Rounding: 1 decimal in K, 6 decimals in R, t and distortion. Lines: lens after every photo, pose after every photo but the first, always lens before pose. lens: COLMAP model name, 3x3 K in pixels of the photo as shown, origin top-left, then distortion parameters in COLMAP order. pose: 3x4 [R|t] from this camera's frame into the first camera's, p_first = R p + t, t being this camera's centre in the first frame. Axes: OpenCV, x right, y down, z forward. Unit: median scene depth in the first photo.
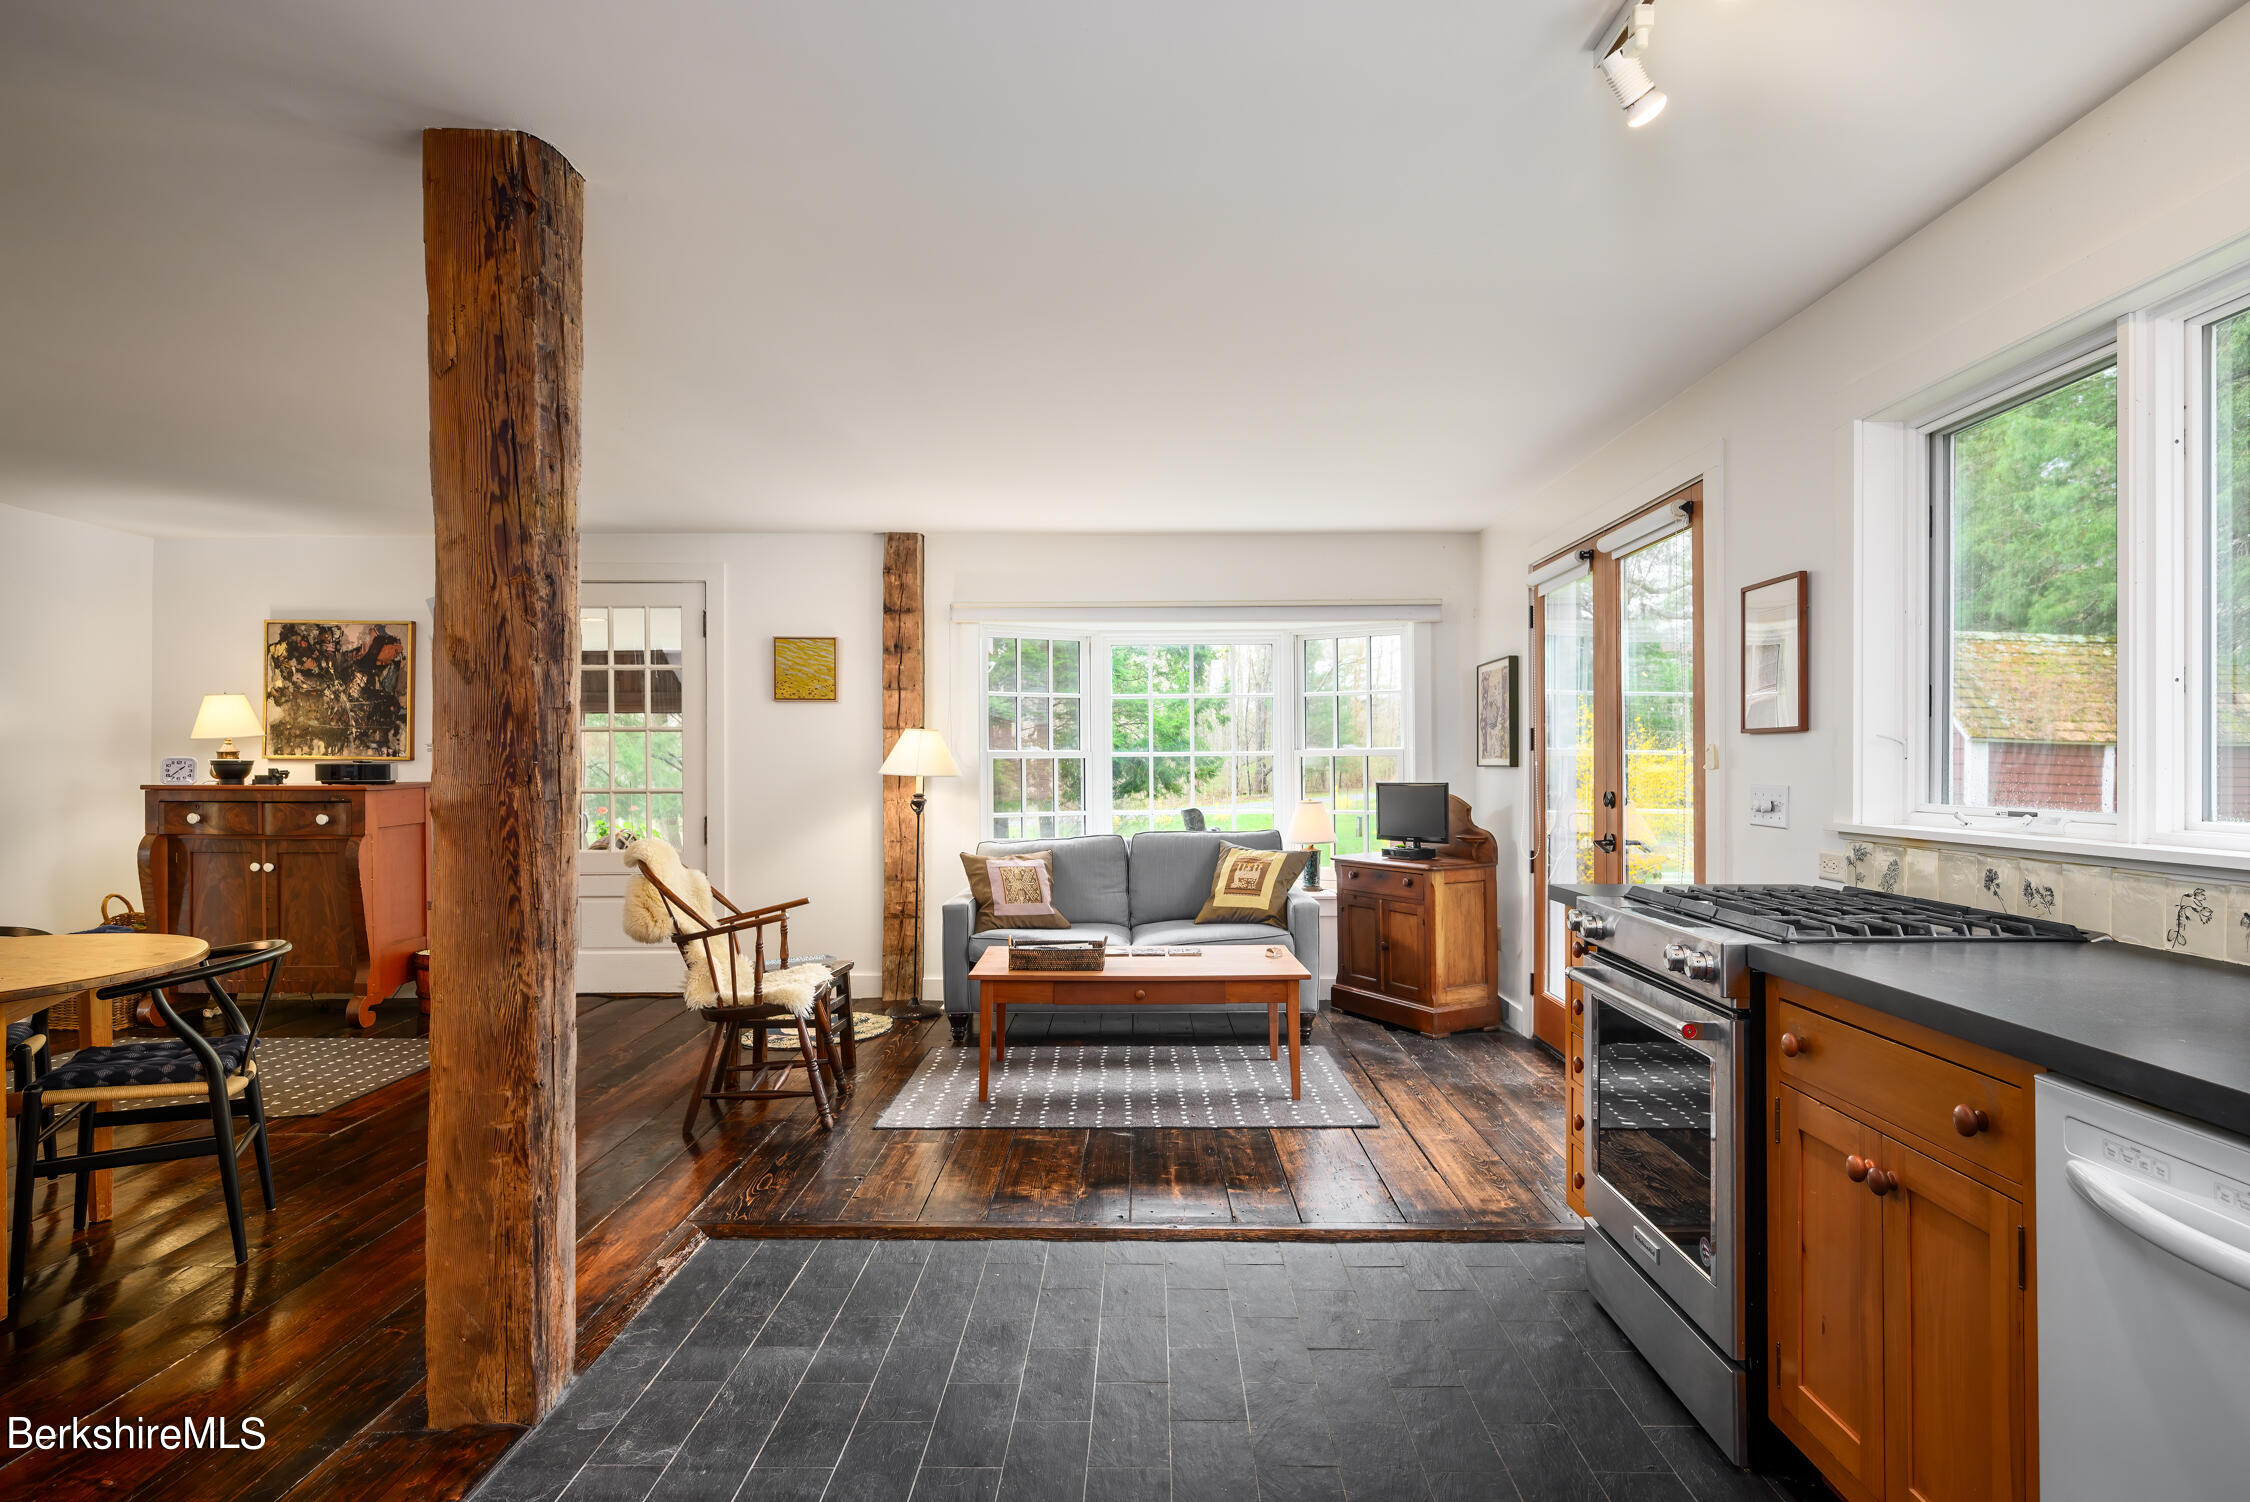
lens RADIAL K [[1278.6, 0, 1124.6], [0, 1278.6, 751.3], [0, 0, 1]] dist [-0.001337, -0.001210]
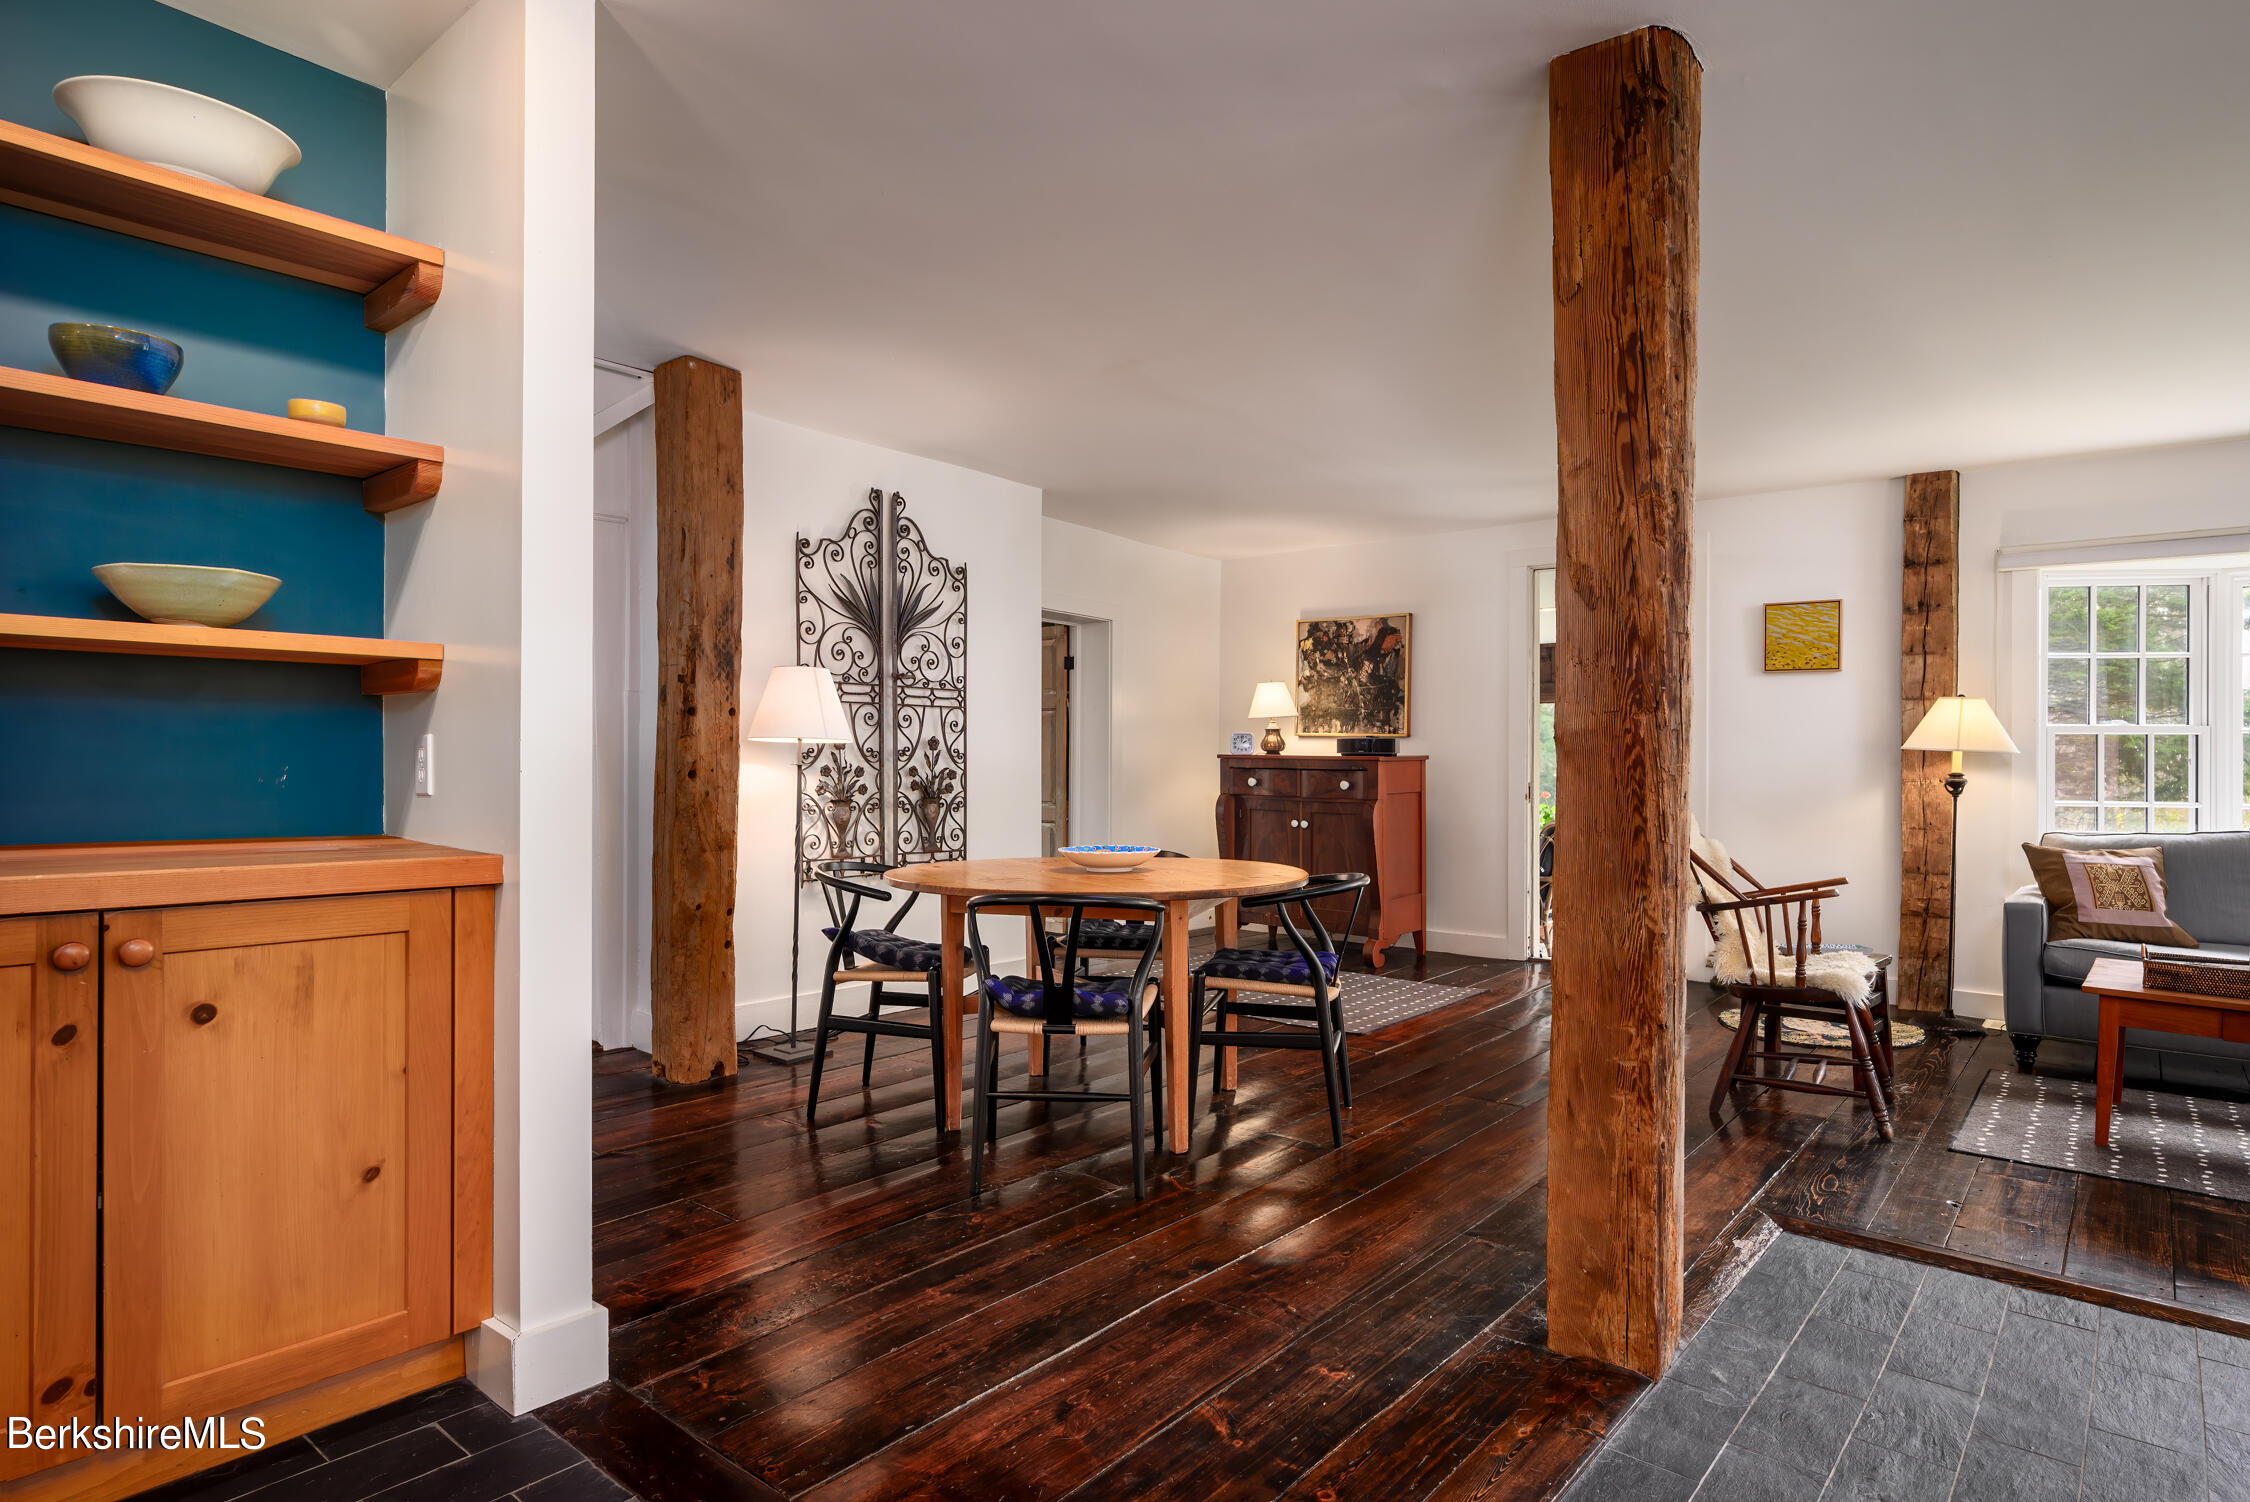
lens RADIAL K [[1221.1, 0, 1122.8], [0, 1221.1, 764.3], [0, 0, 1]] dist [-0.002585, 0.000258]
pose [[0.765671, 0.012837, -0.643104, -0.101296], [-0.004992, 0.999889, 0.014015, 0.030137], [0.643213, -0.007521, 0.765650, 0.025236]]
